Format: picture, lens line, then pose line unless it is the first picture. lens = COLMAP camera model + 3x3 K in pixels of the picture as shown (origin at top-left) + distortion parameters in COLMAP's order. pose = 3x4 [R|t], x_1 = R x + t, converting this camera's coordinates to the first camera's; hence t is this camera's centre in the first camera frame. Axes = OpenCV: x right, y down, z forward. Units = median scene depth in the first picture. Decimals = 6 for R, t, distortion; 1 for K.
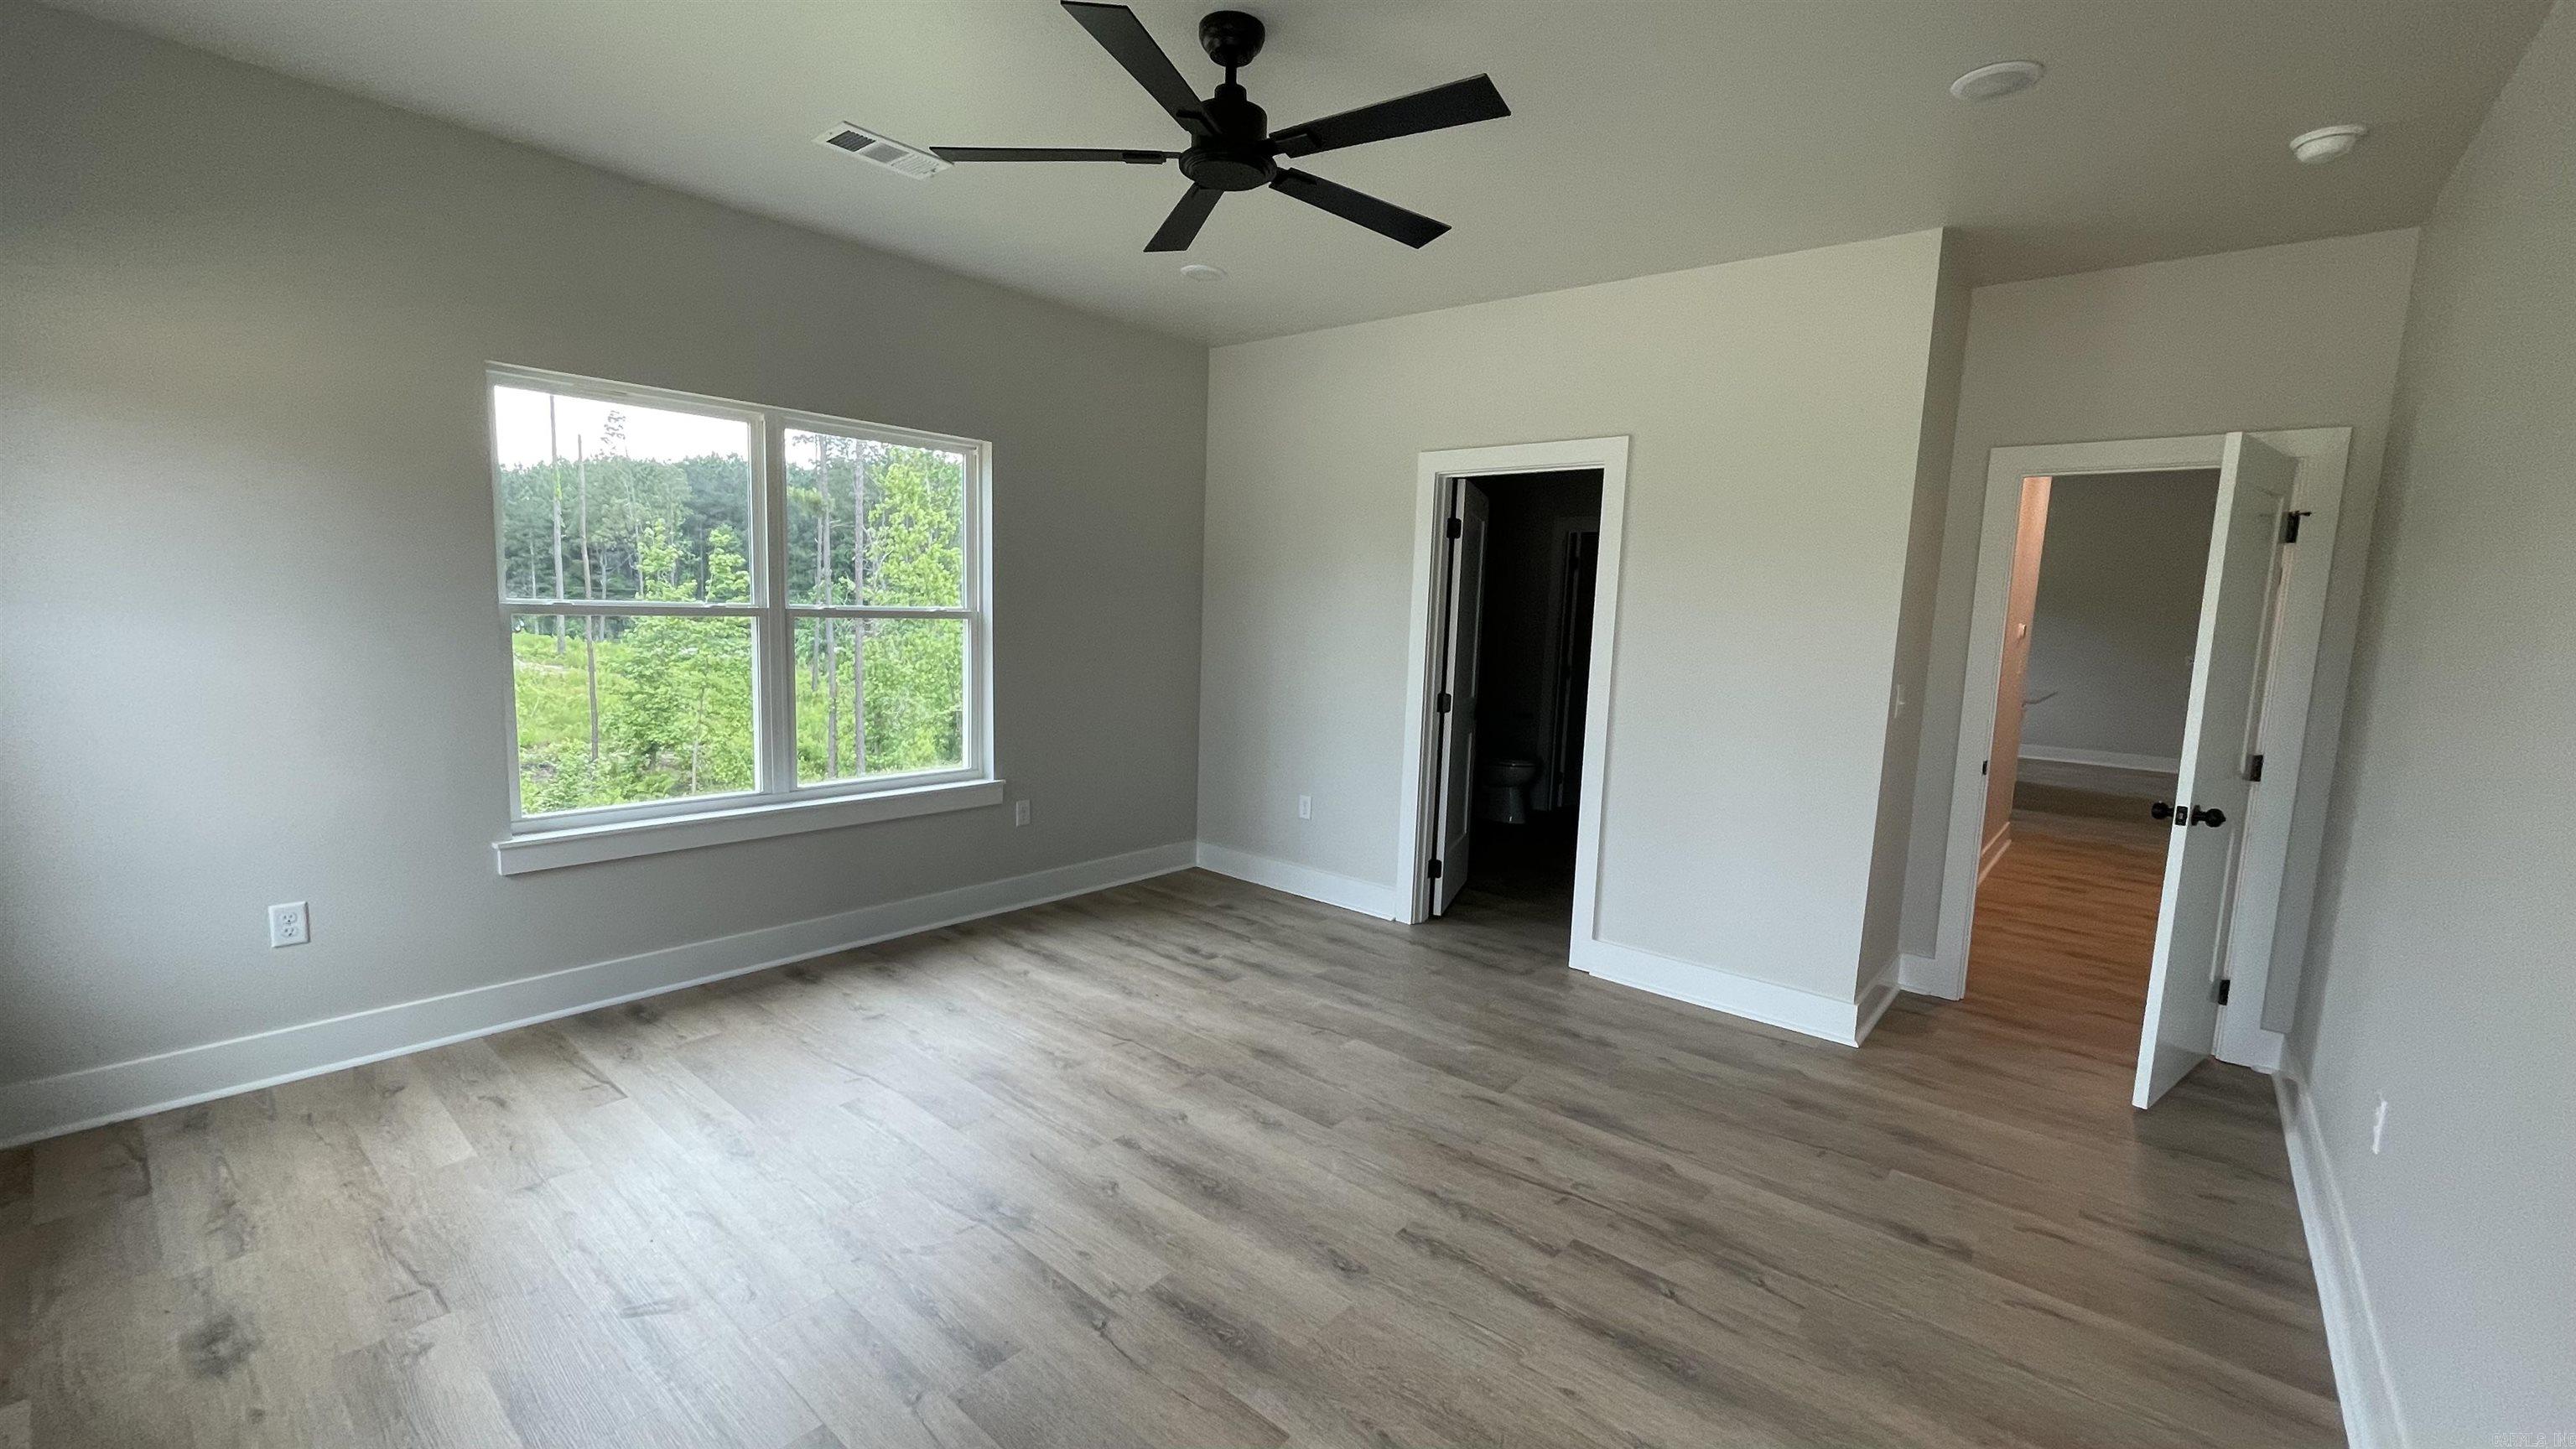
lens RADIAL K [[1048.4, 0, 1283.5], [0, 1048.4, 735.1], [0, 0, 1]] dist [-0.001771, -0.000405]
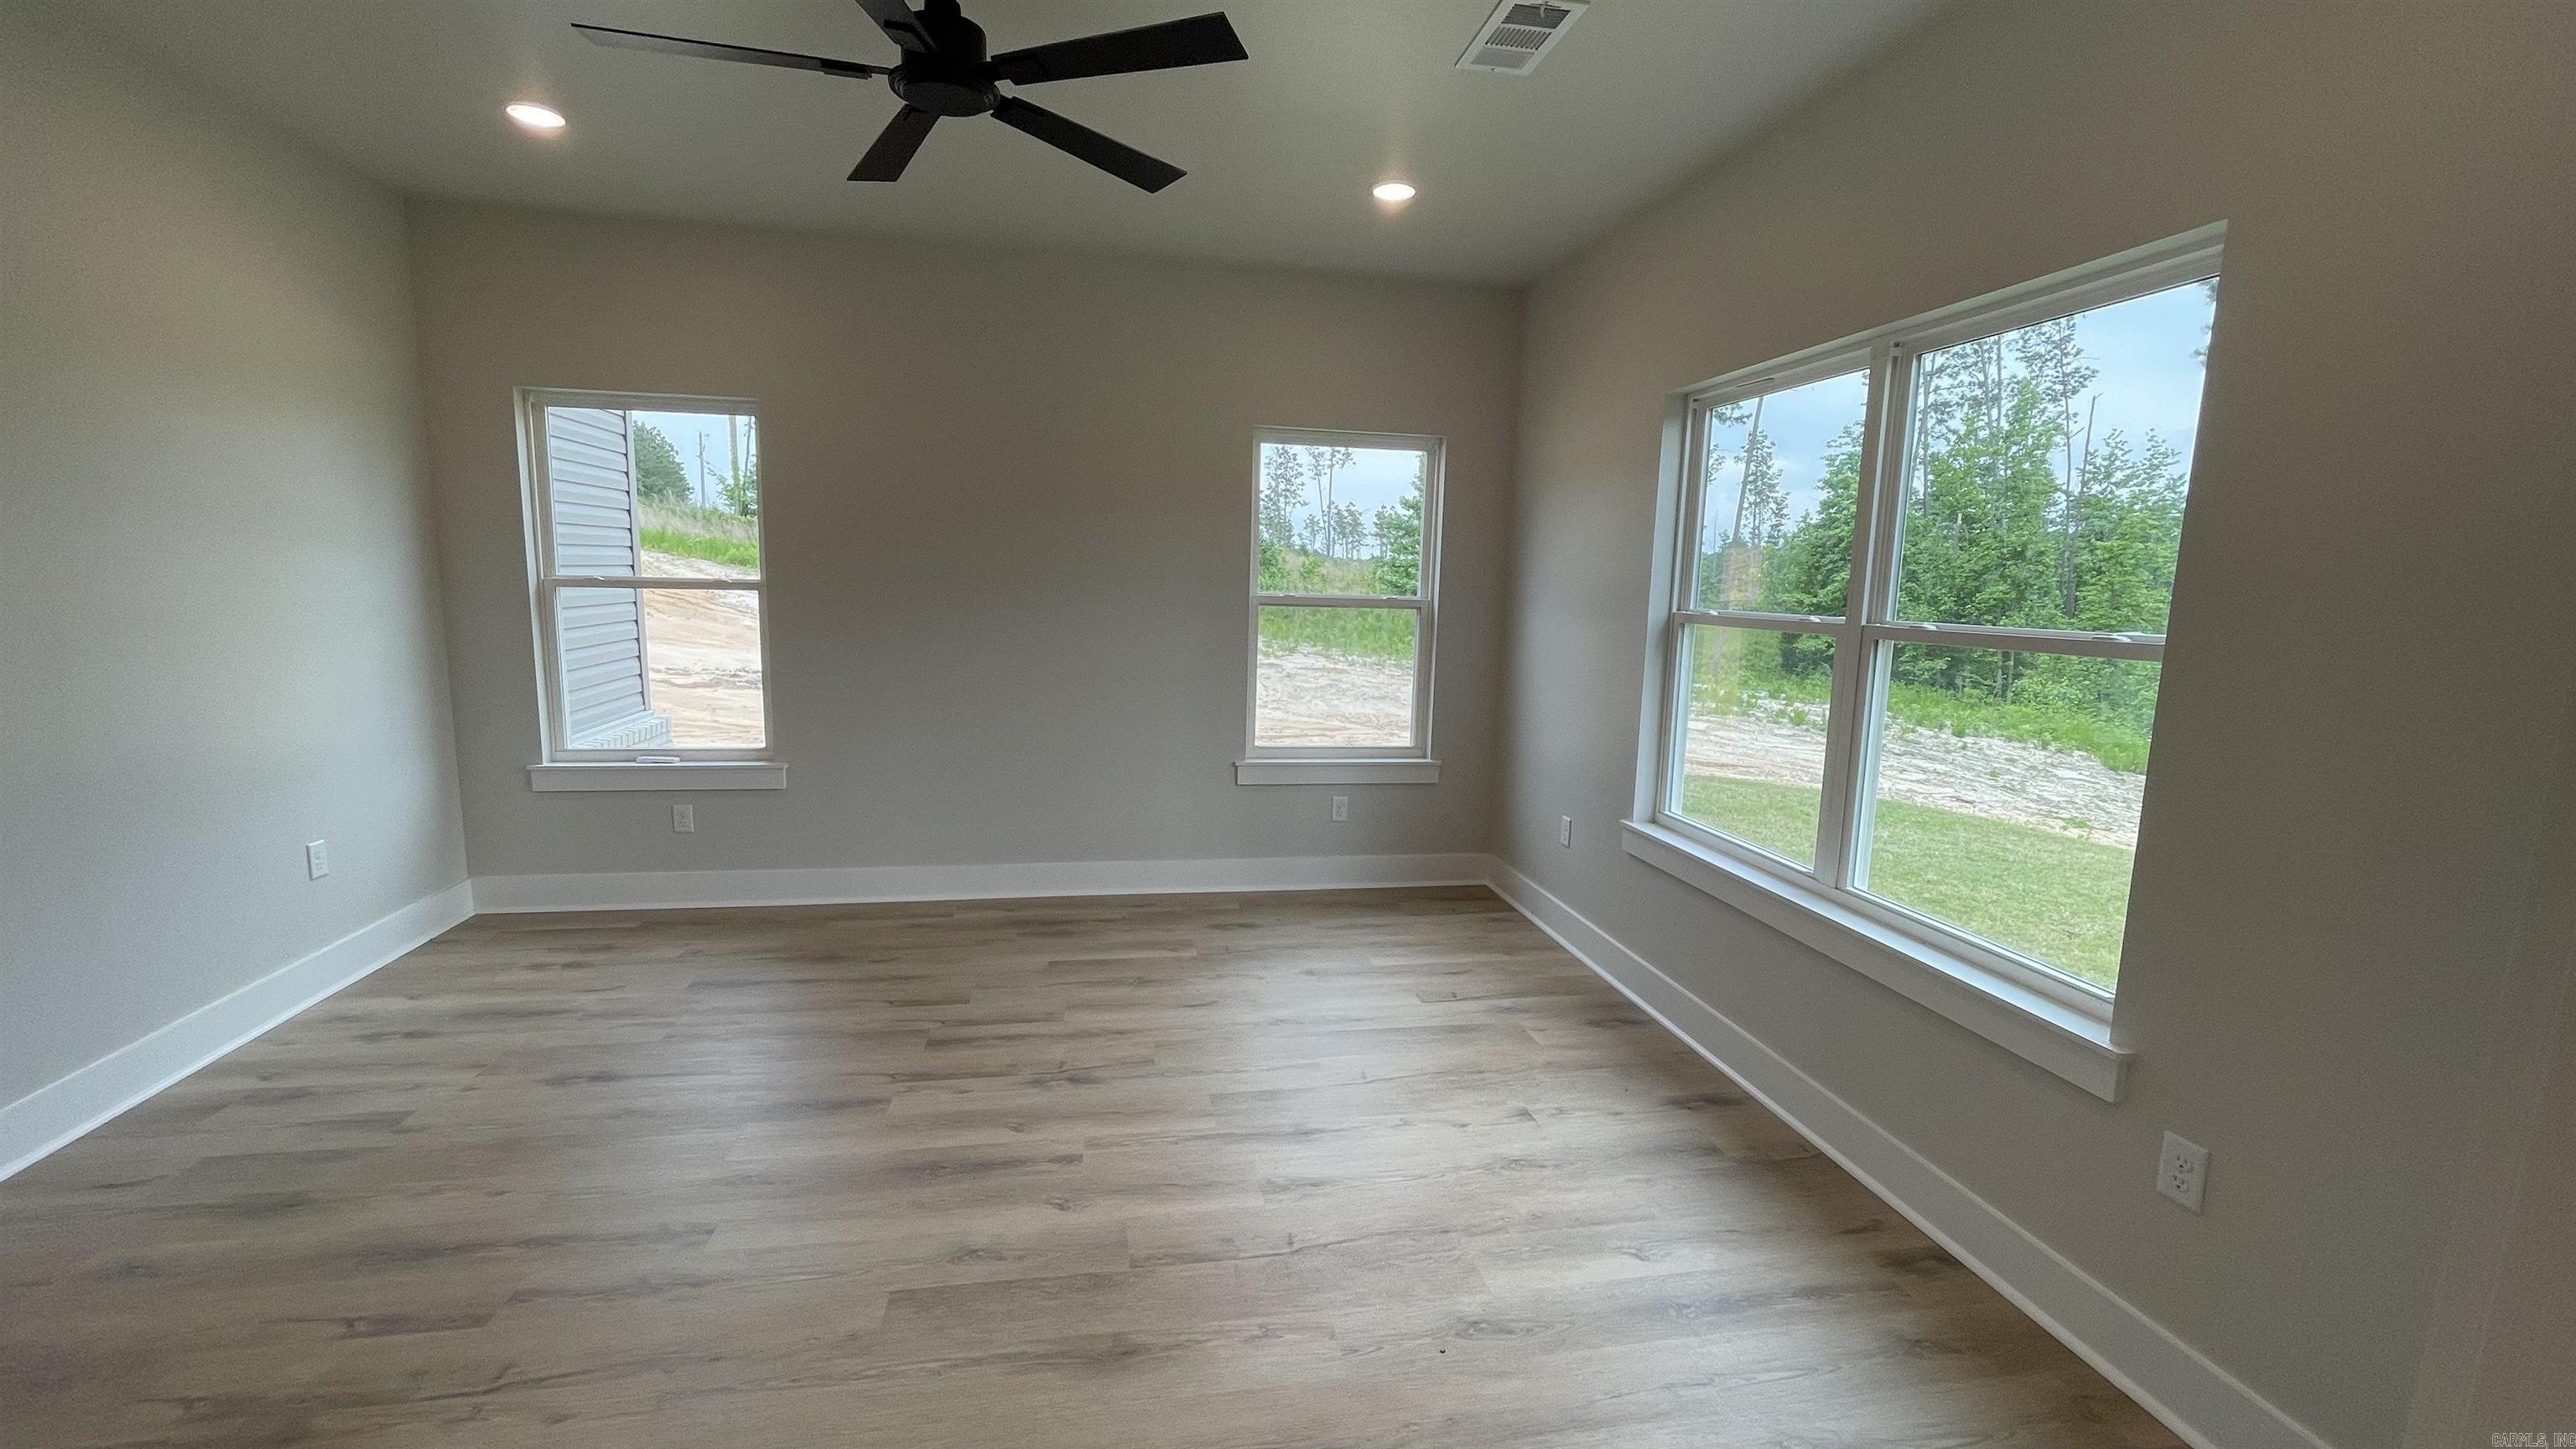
lens RADIAL K [[1048.4, 0, 1283.5], [0, 1048.4, 735.1], [0, 0, 1]] dist [-0.001771, -0.000405]
pose [[-0.633185, 0.060786, -0.771610, 0.402641], [-0.149427, 0.968557, 0.198921, -0.176935], [0.759439, 0.241254, -0.604192, 1.542157]]
